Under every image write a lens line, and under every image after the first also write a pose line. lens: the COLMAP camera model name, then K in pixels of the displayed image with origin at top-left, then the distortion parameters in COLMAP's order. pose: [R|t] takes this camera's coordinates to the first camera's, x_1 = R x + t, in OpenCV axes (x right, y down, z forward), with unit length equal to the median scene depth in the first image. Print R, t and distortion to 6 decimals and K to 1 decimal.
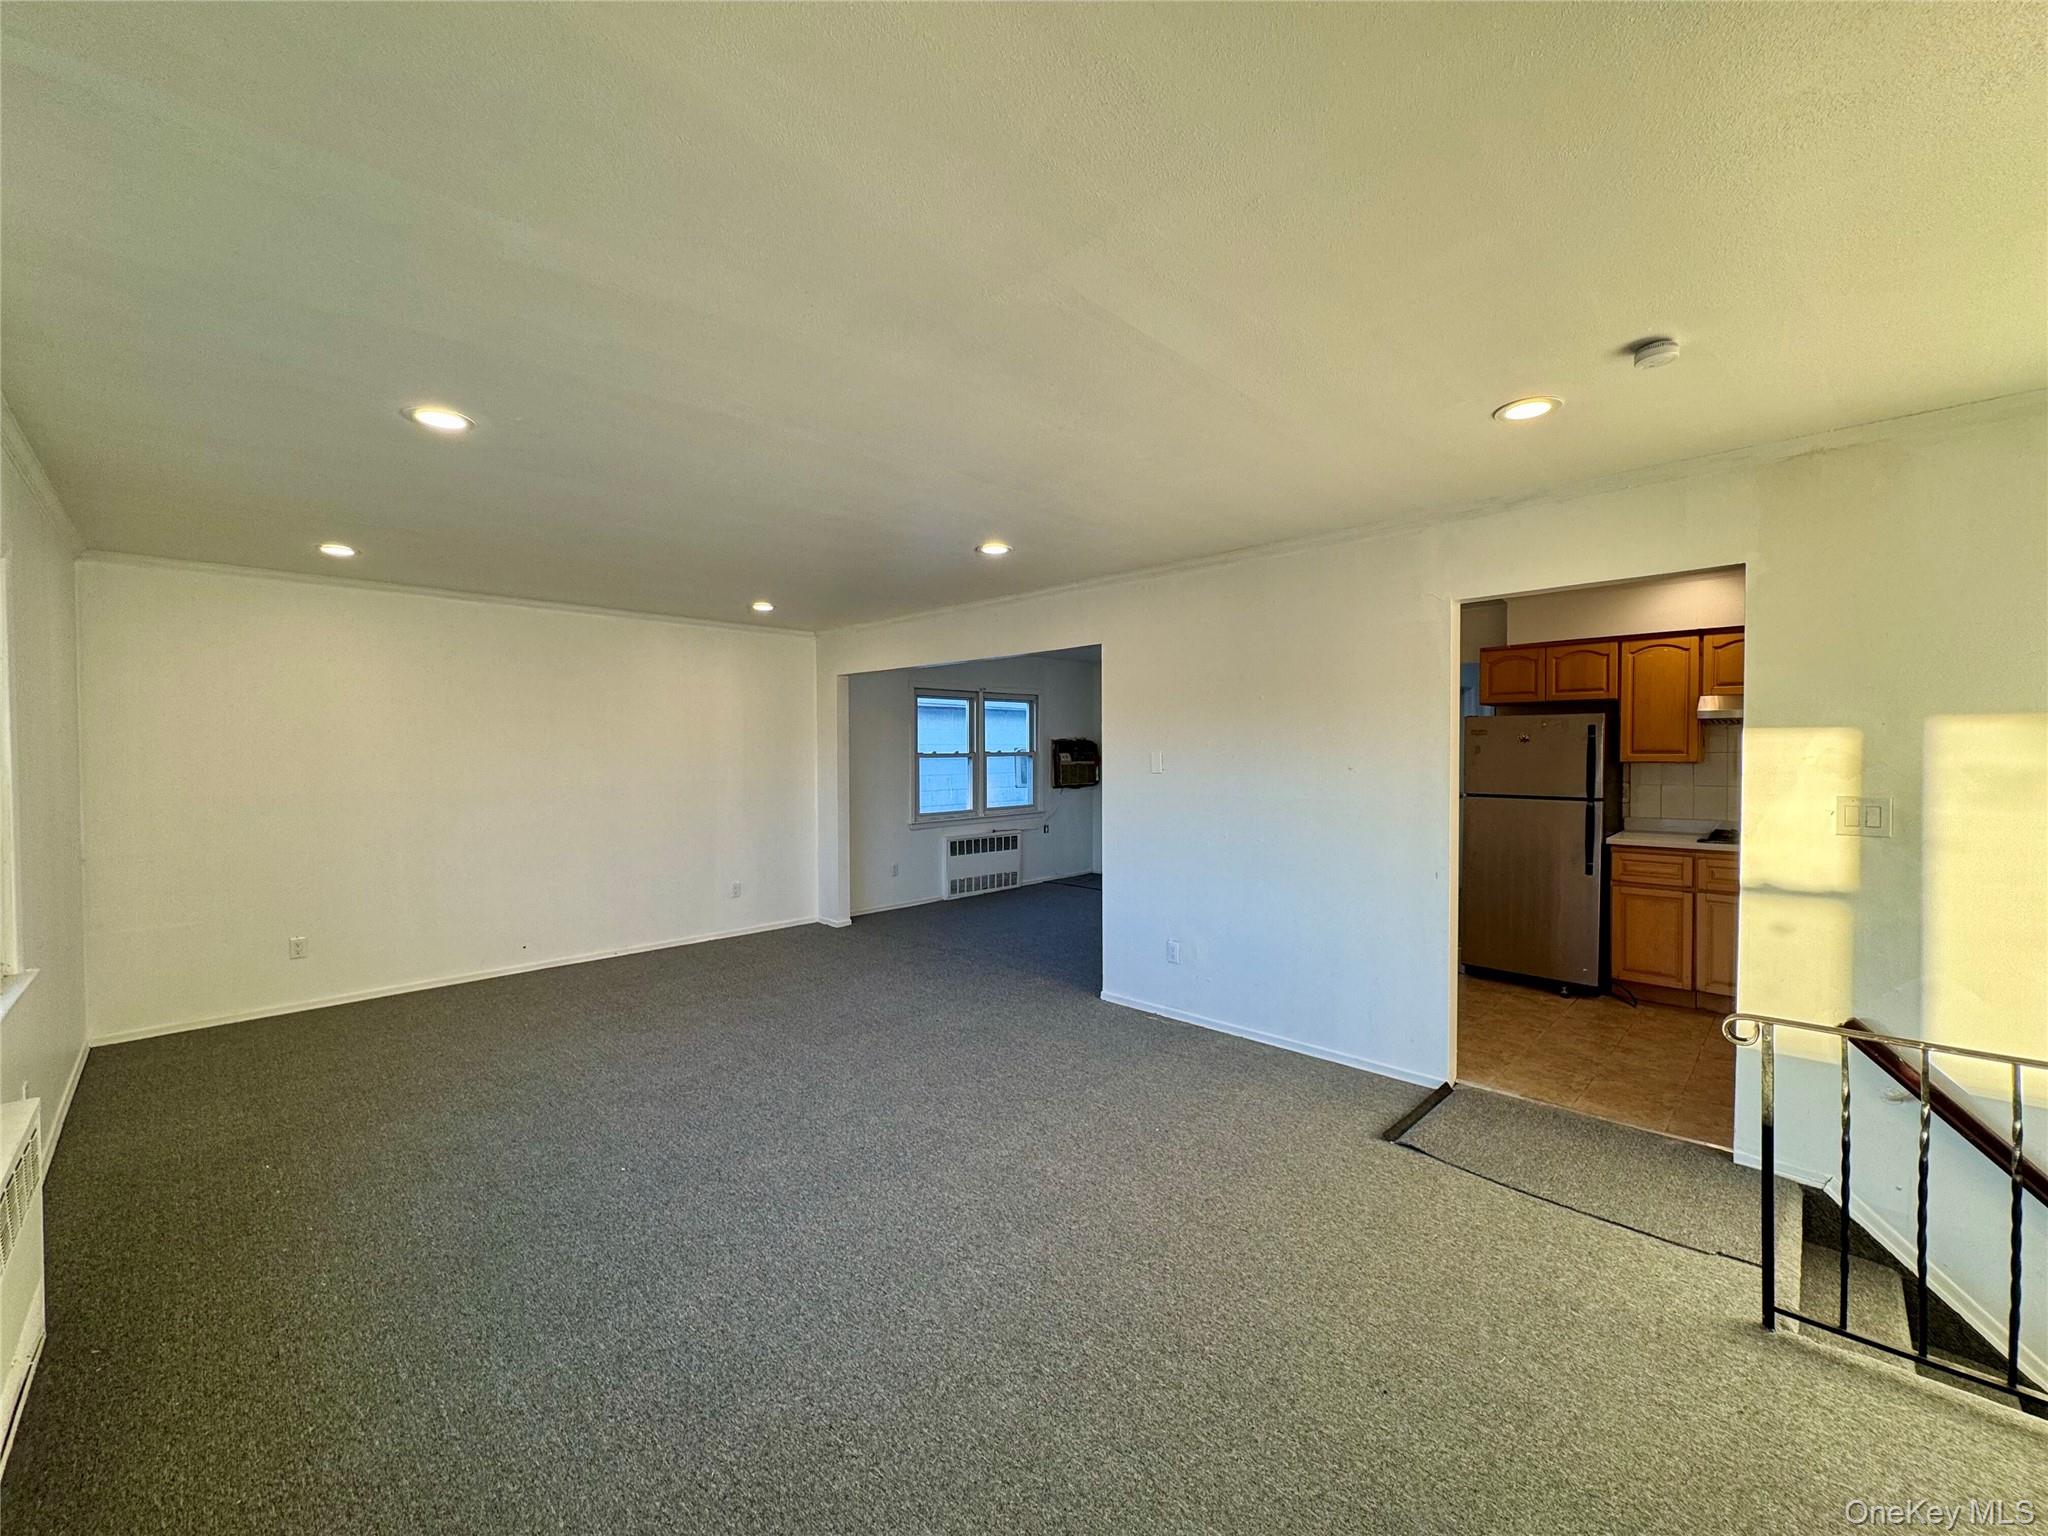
lens RADIAL K [[815.5, 0, 1024.0], [0, 815.5, 768.0], [0, 0, 1]] dist [-0.003494, 0.000024]
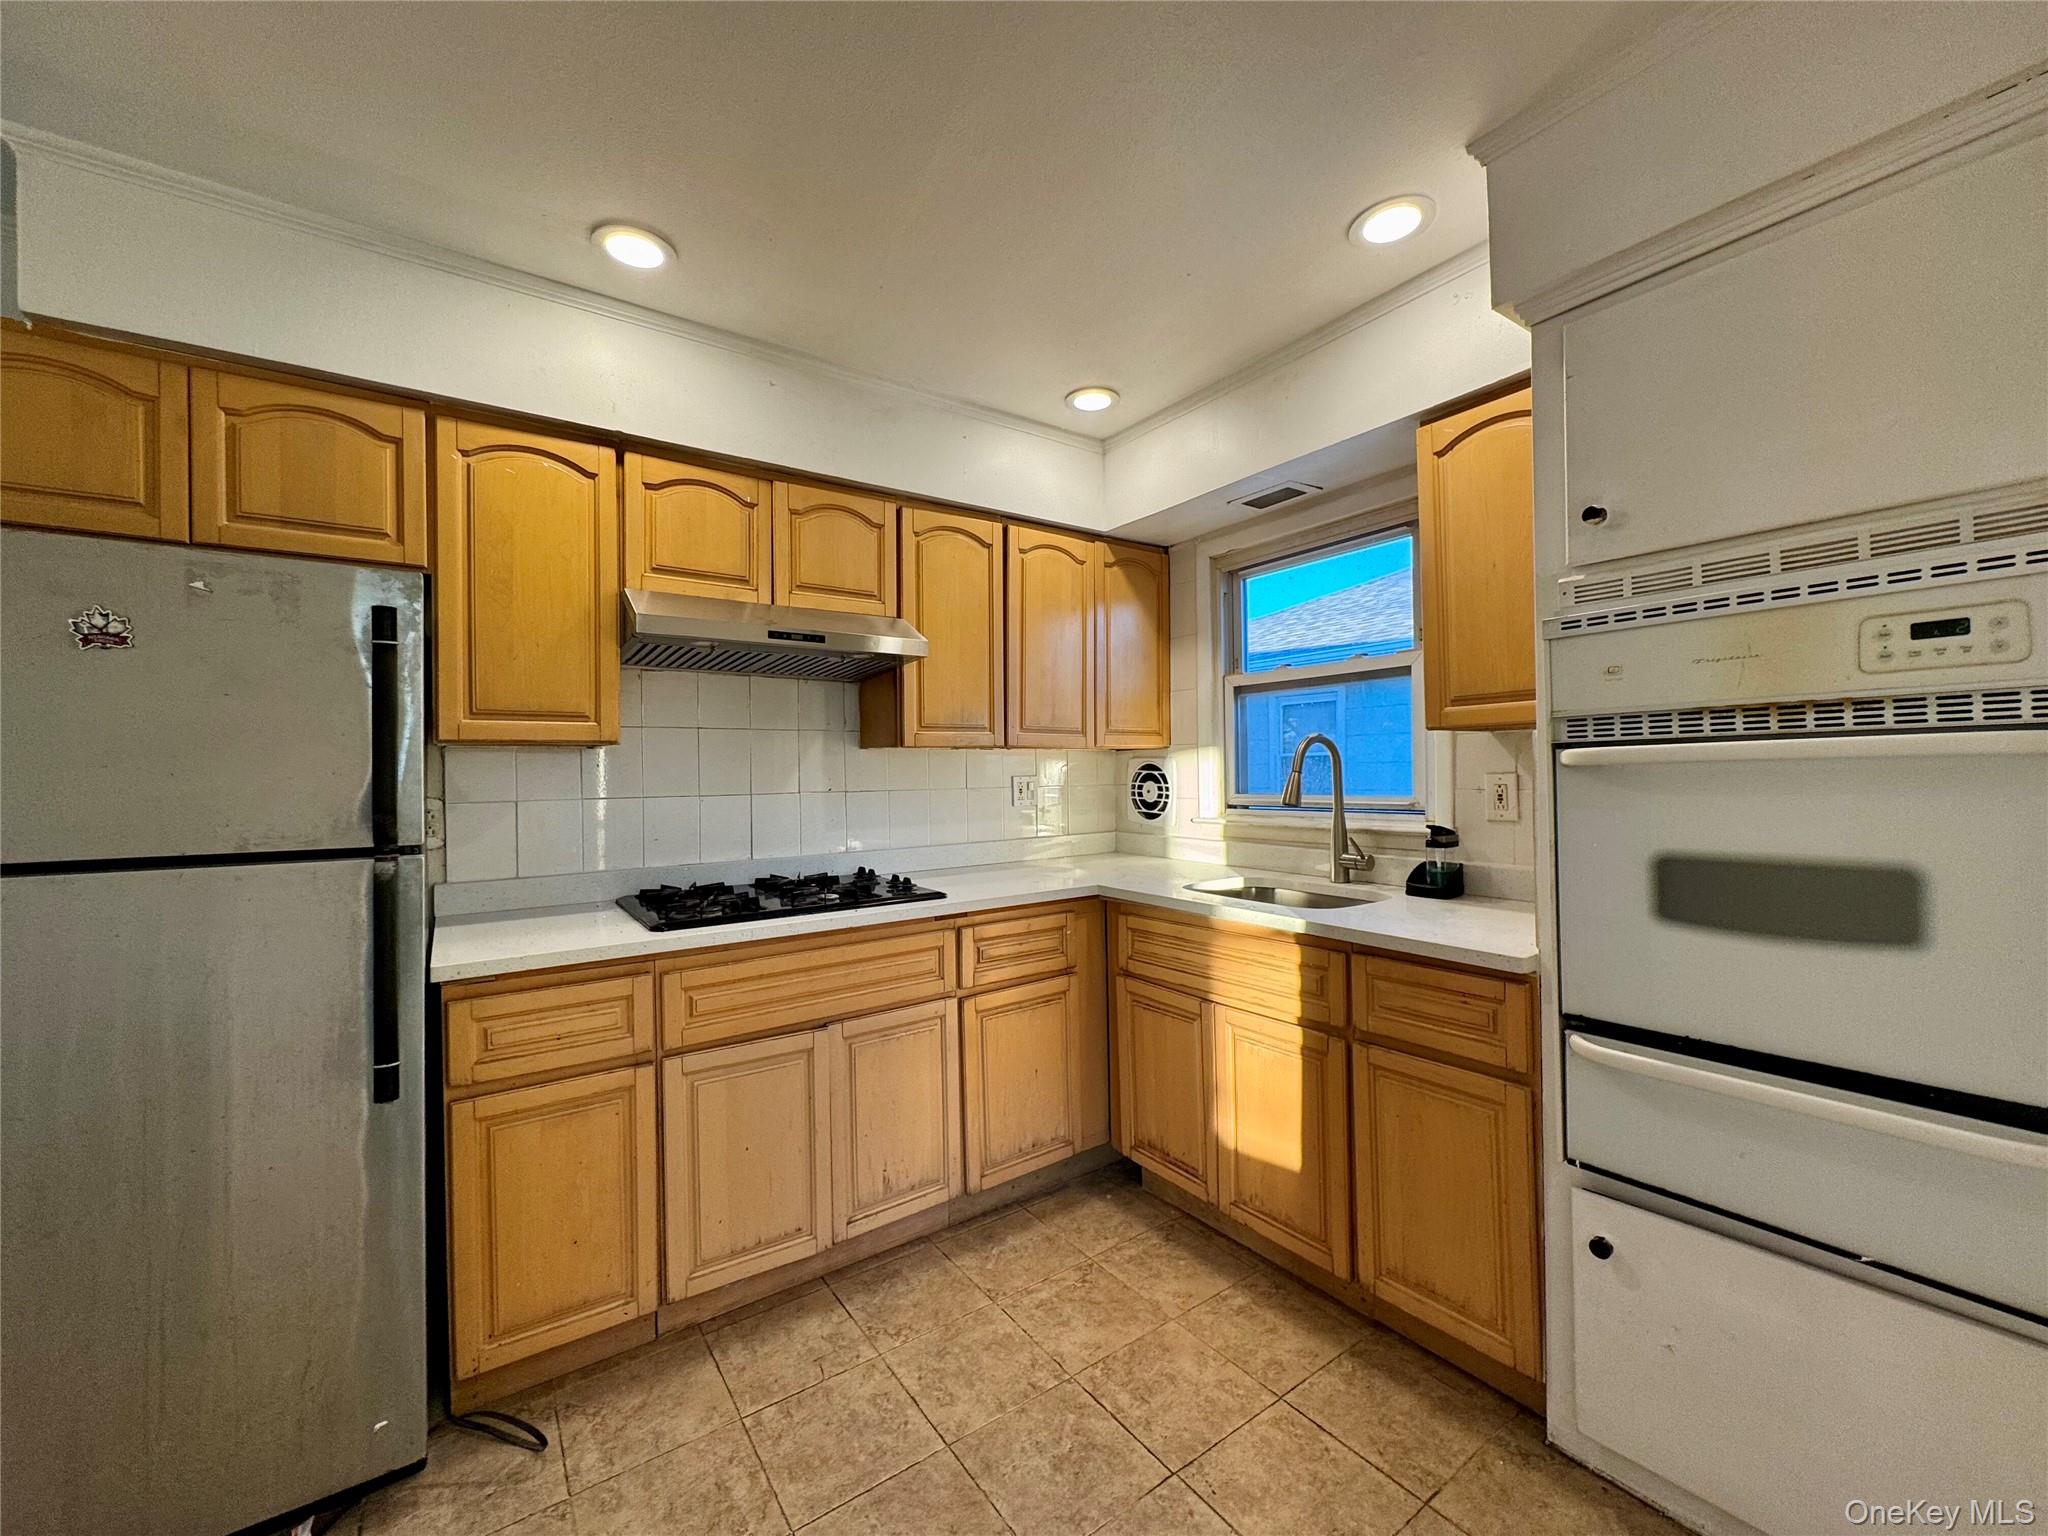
lens RADIAL K [[815.5, 0, 1024.0], [0, 815.5, 768.0], [0, 0, 1]] dist [-0.003494, 0.000024]
pose [[0.179832, 0.008006, 0.983665, 0.439739], [0.035604, 0.999259, -0.014642, 0.020782], [-0.983053, 0.037656, 0.179414, 0.708971]]
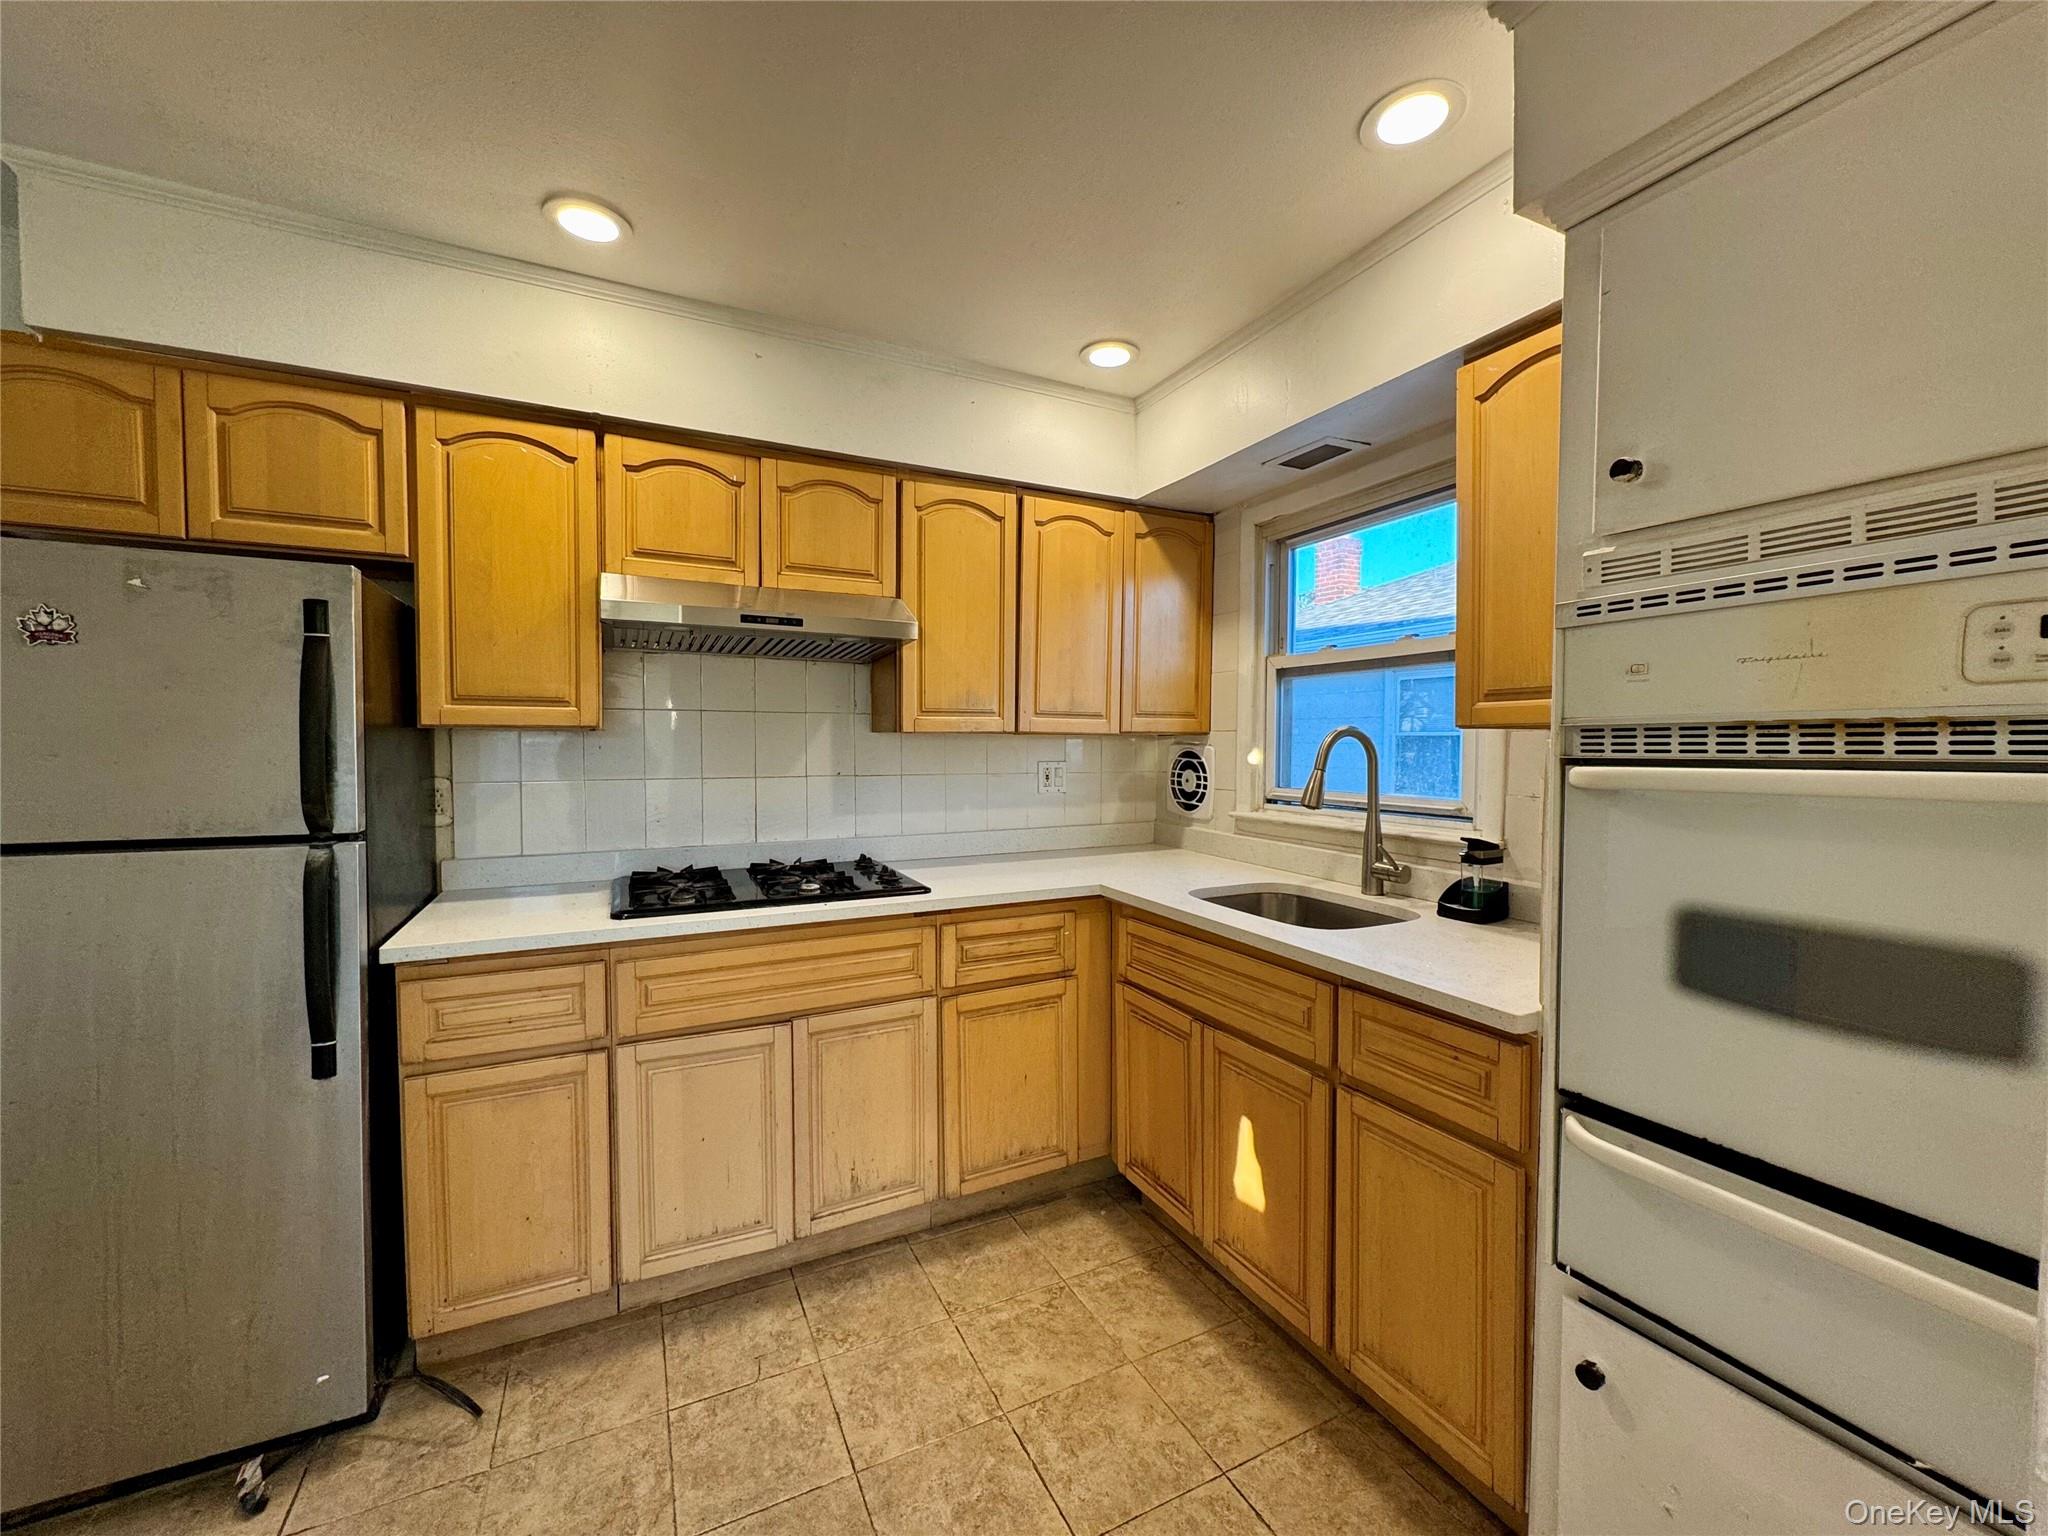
lens RADIAL K [[815.5, 0, 1024.0], [0, 815.5, 768.0], [0, 0, 1]] dist [-0.003494, 0.000024]
pose [[0.328548, -0.023987, 0.944183, 0.489639], [0.015462, 0.999680, 0.020016, 0.009687], [-0.944361, 0.008023, 0.328814, 0.640813]]
